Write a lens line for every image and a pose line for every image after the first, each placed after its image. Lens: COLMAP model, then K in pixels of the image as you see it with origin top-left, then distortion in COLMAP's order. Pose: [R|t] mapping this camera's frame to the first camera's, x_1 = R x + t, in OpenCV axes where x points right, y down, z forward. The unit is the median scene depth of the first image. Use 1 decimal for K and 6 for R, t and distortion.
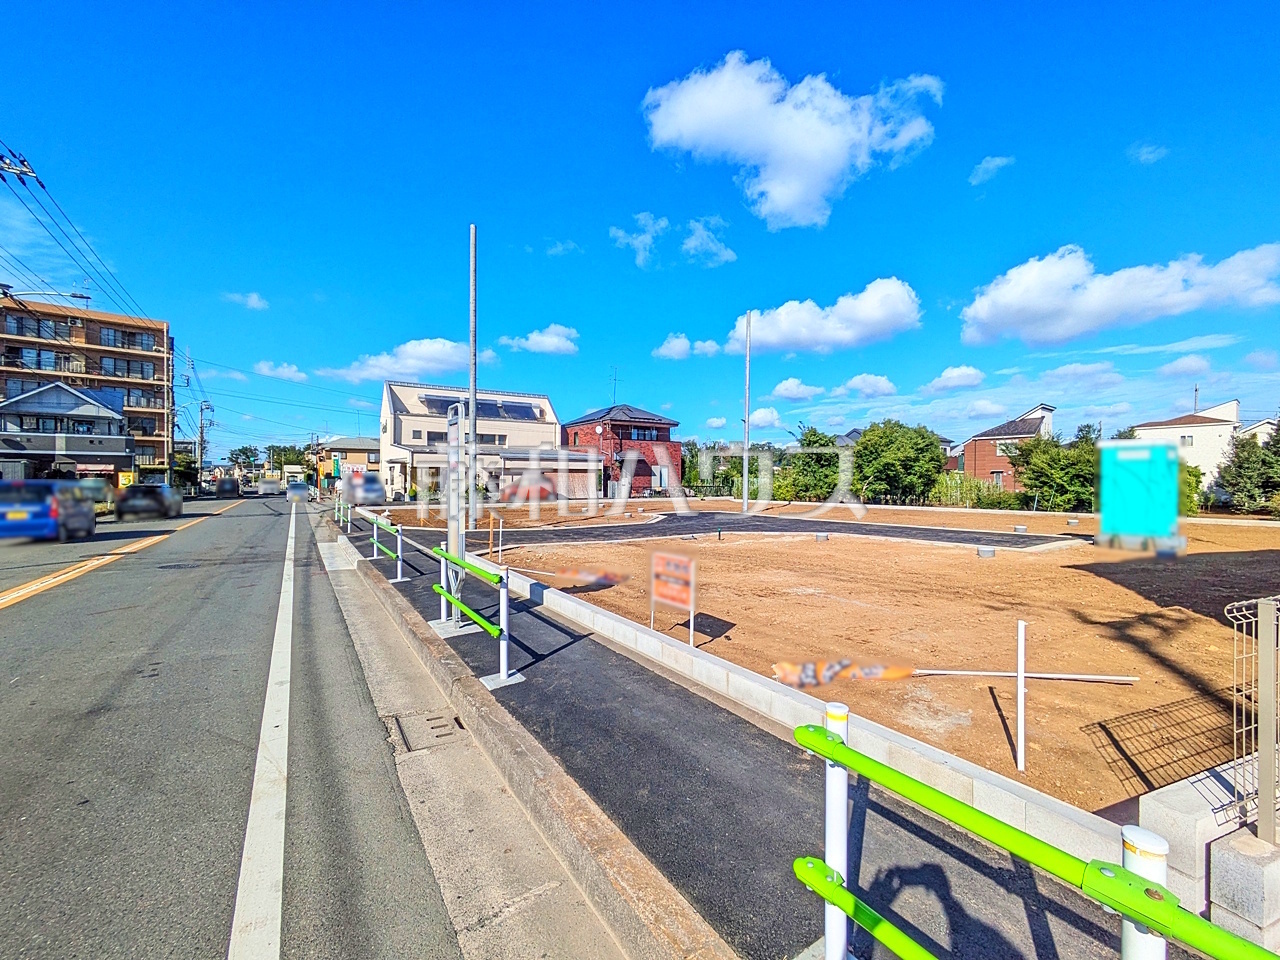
lens RADIAL K [[536.3, 0, 640.0], [0, 536.3, 480.0], [0, 0, 1]] dist [-0.006816, 0.008054]
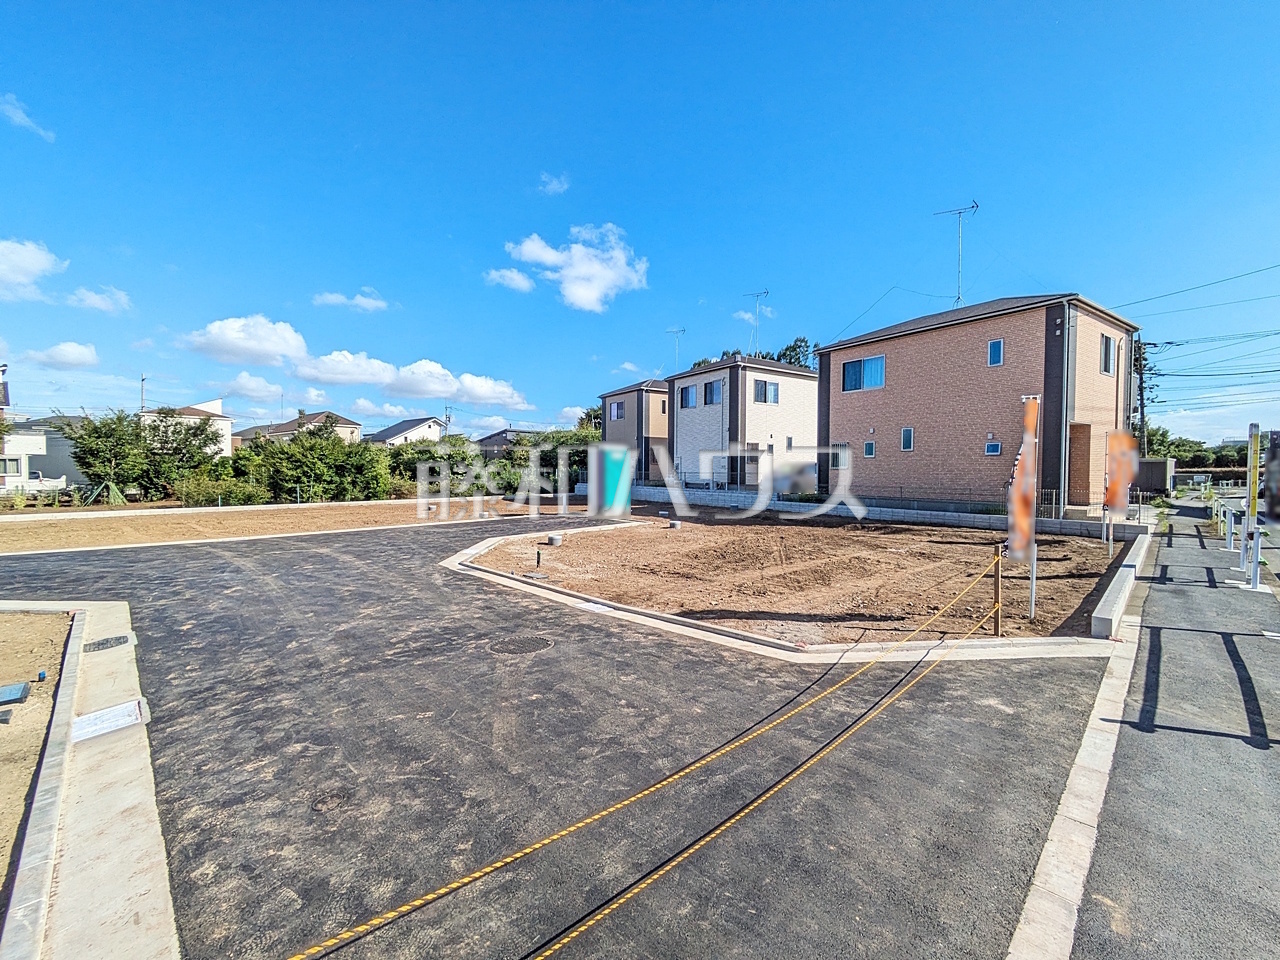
lens RADIAL K [[536.3, 0, 640.0], [0, 536.3, 480.0], [0, 0, 1]] dist [-0.006816, 0.008054]
pose [[-0.208074, -0.019895, 0.977911, -0.192580], [-0.002352, 0.999800, 0.019840, -0.001571], [-0.978110, 0.001828, -0.208079, 0.398527]]
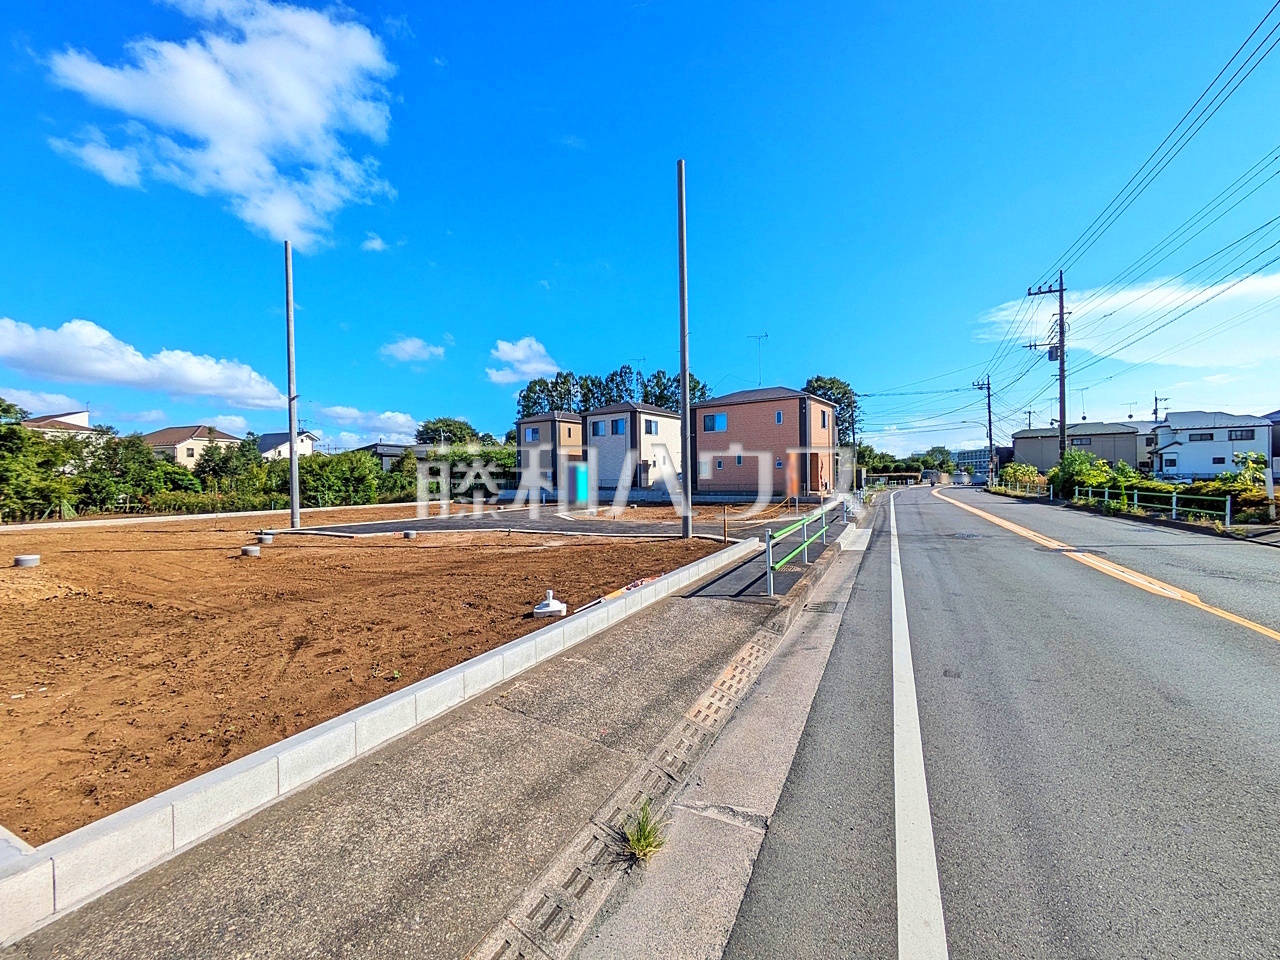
lens RADIAL K [[536.3, 0, 640.0], [0, 536.3, 480.0], [0, 0, 1]] dist [-0.006816, 0.008054]
pose [[-0.530389, 0.005353, 0.847738, -0.434109], [0.012371, 0.999922, 0.001426, 0.002597], [-0.847664, 0.011244, -0.530414, 0.669524]]
